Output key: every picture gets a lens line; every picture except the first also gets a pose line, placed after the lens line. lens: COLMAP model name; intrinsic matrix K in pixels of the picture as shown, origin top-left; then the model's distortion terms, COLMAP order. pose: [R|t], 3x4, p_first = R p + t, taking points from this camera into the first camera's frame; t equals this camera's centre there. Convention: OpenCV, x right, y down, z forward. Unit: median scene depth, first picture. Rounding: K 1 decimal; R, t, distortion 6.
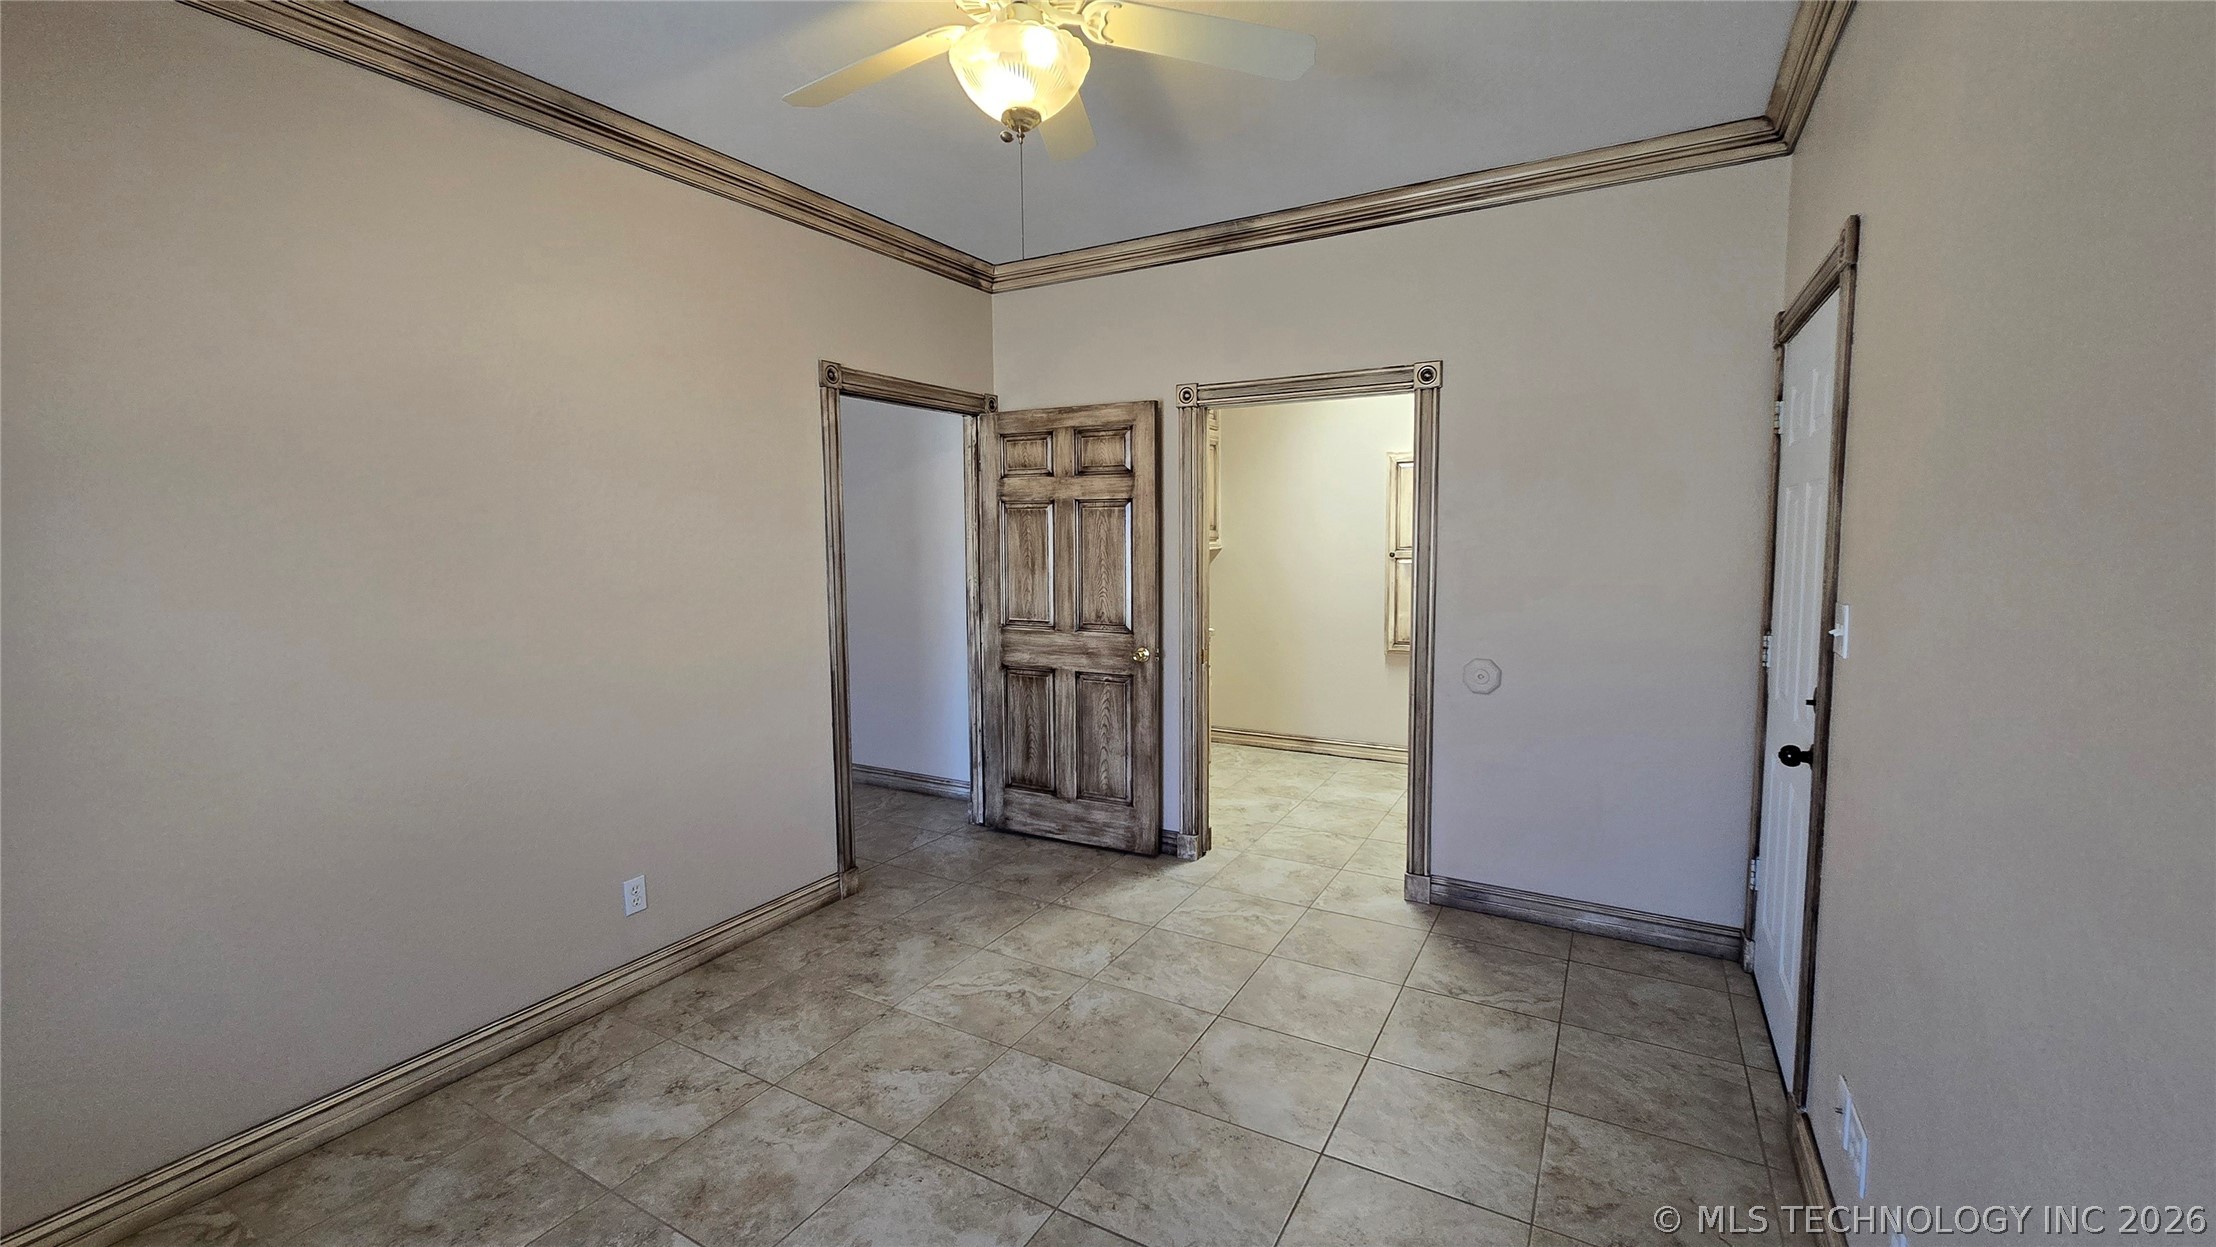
lens RADIAL K [[902.9, 0, 1102.3], [0, 902.9, 608.6], [0, 0, 1]] dist [0.000271, 0.000051]
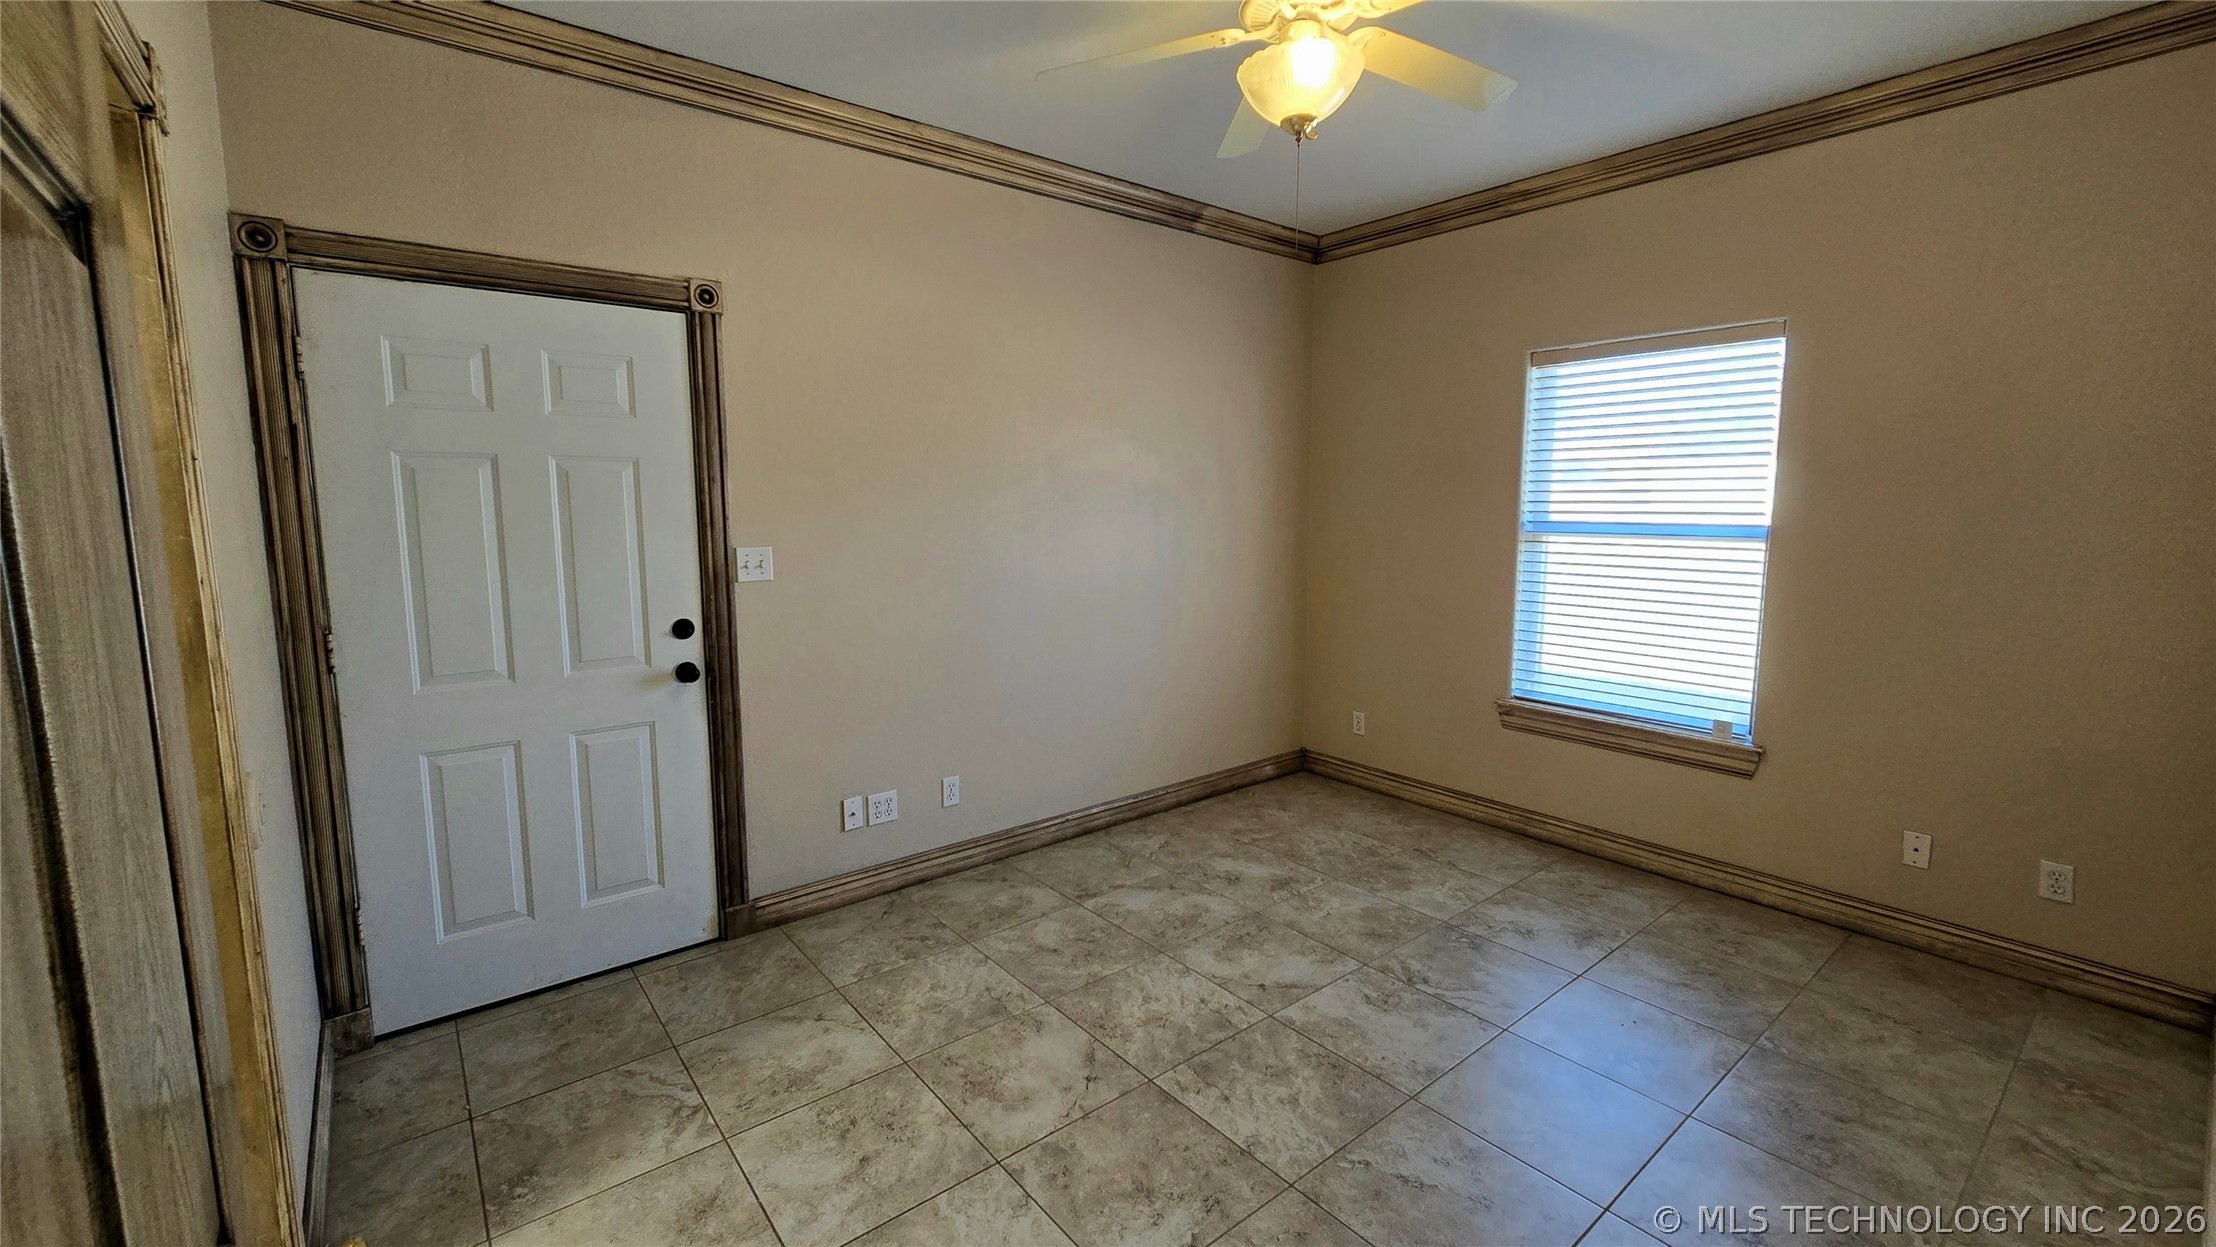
lens RADIAL K [[902.9, 0, 1102.3], [0, 902.9, 608.6], [0, 0, 1]] dist [0.000271, 0.000051]
pose [[-0.932502, -0.032152, 0.359731, -0.218568], [0.042901, 0.979117, 0.198720, -0.141624], [-0.358608, 0.200739, -0.911649, 1.712815]]
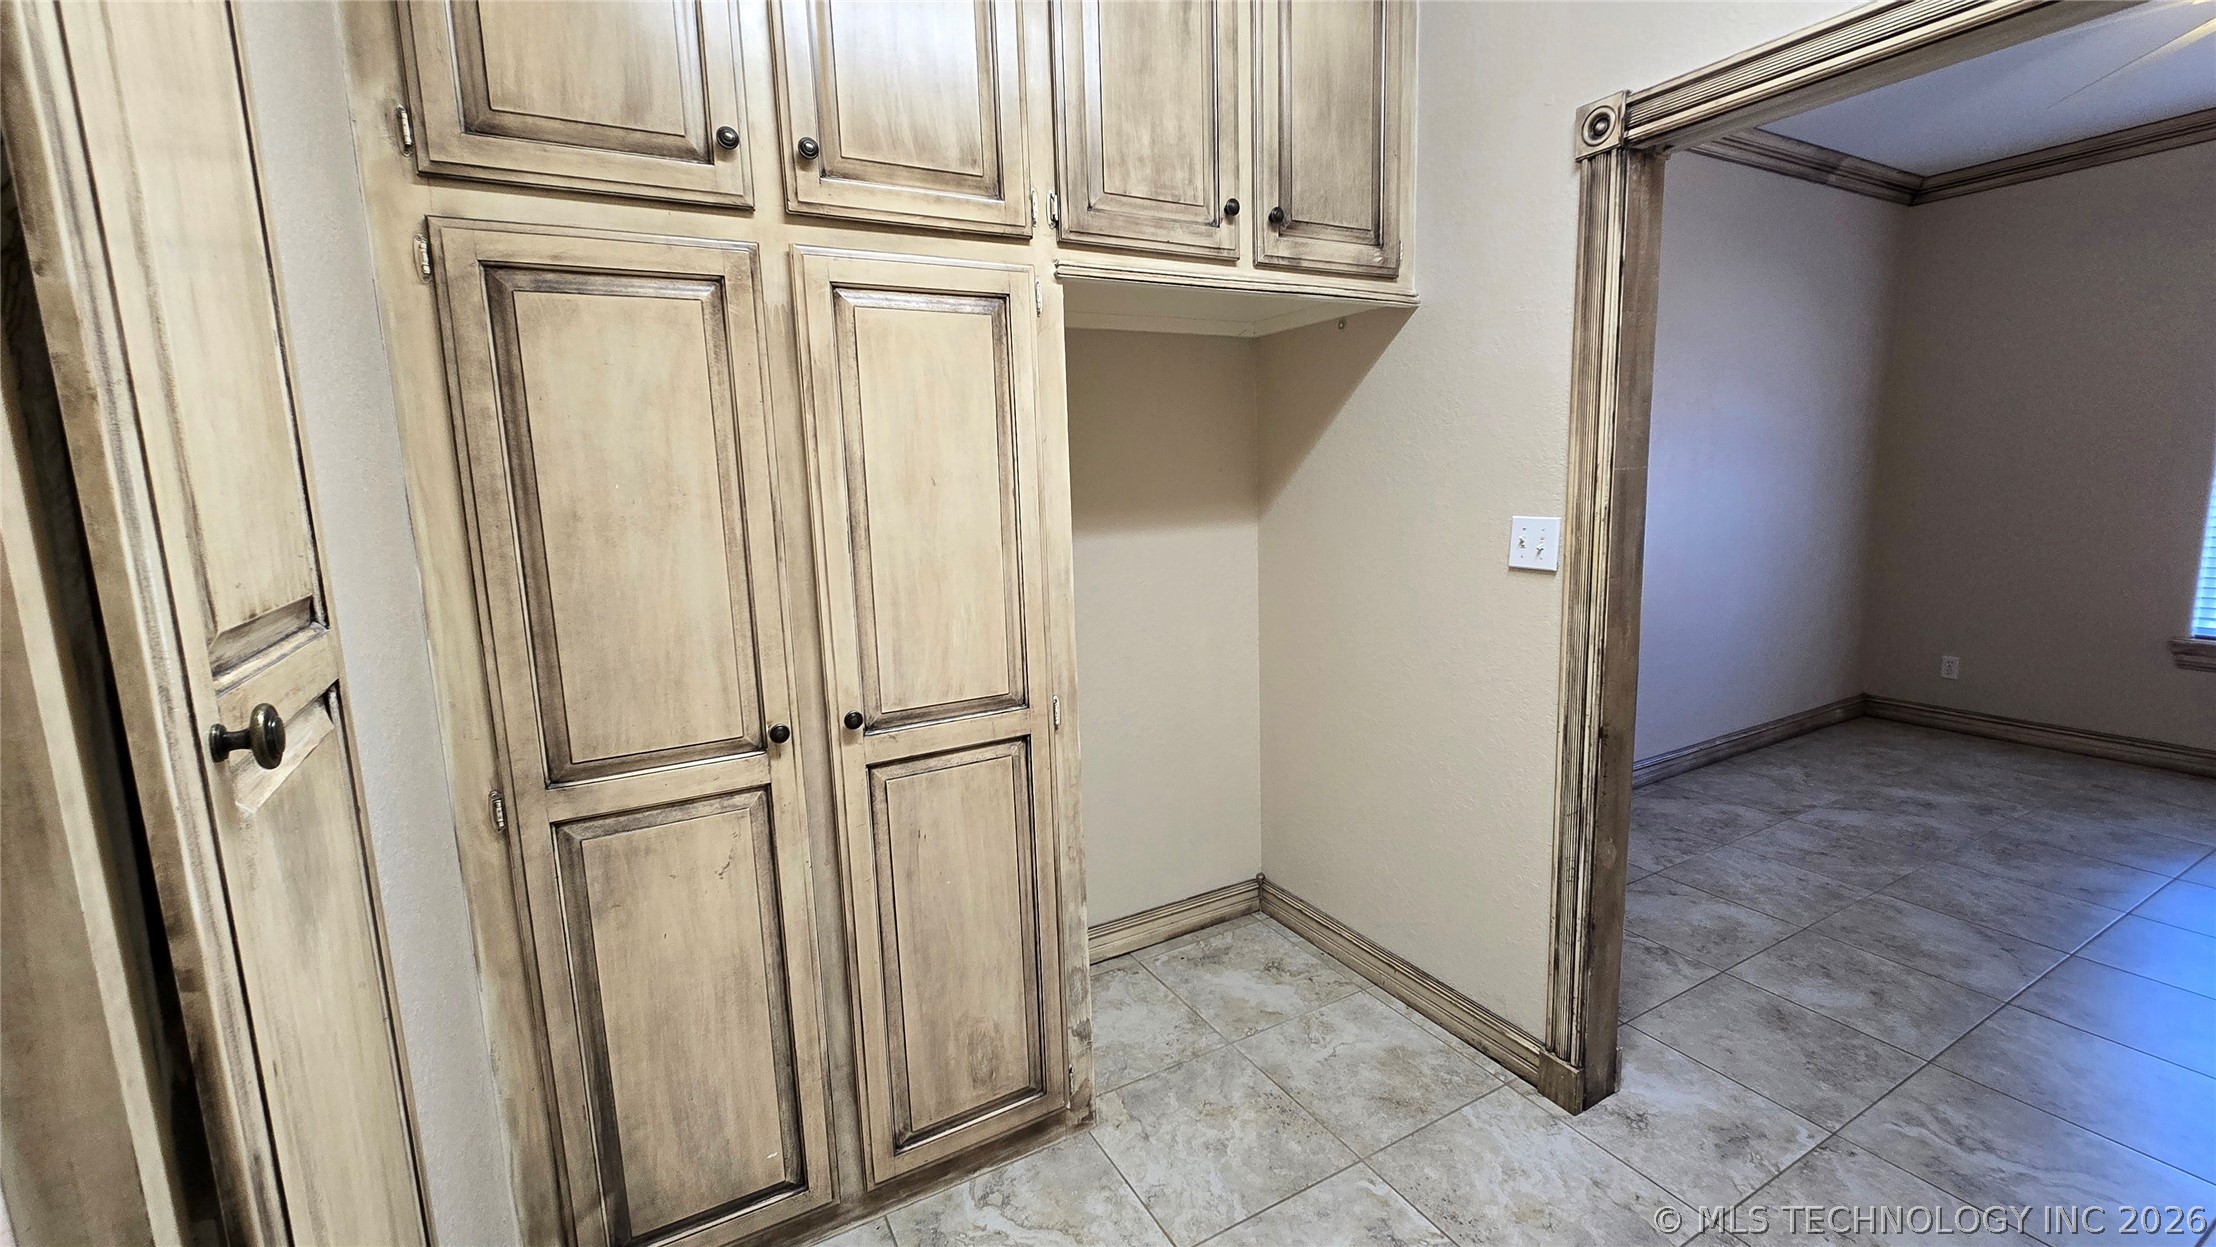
lens RADIAL K [[902.9, 0, 1102.3], [0, 902.9, 608.6], [0, 0, 1]] dist [0.000271, 0.000051]
pose [[-0.854602, -0.039279, 0.517795, 0.478044], [0.085200, 0.973016, 0.214430, -0.182900], [-0.512246, 0.227369, -0.828196, 2.278358]]
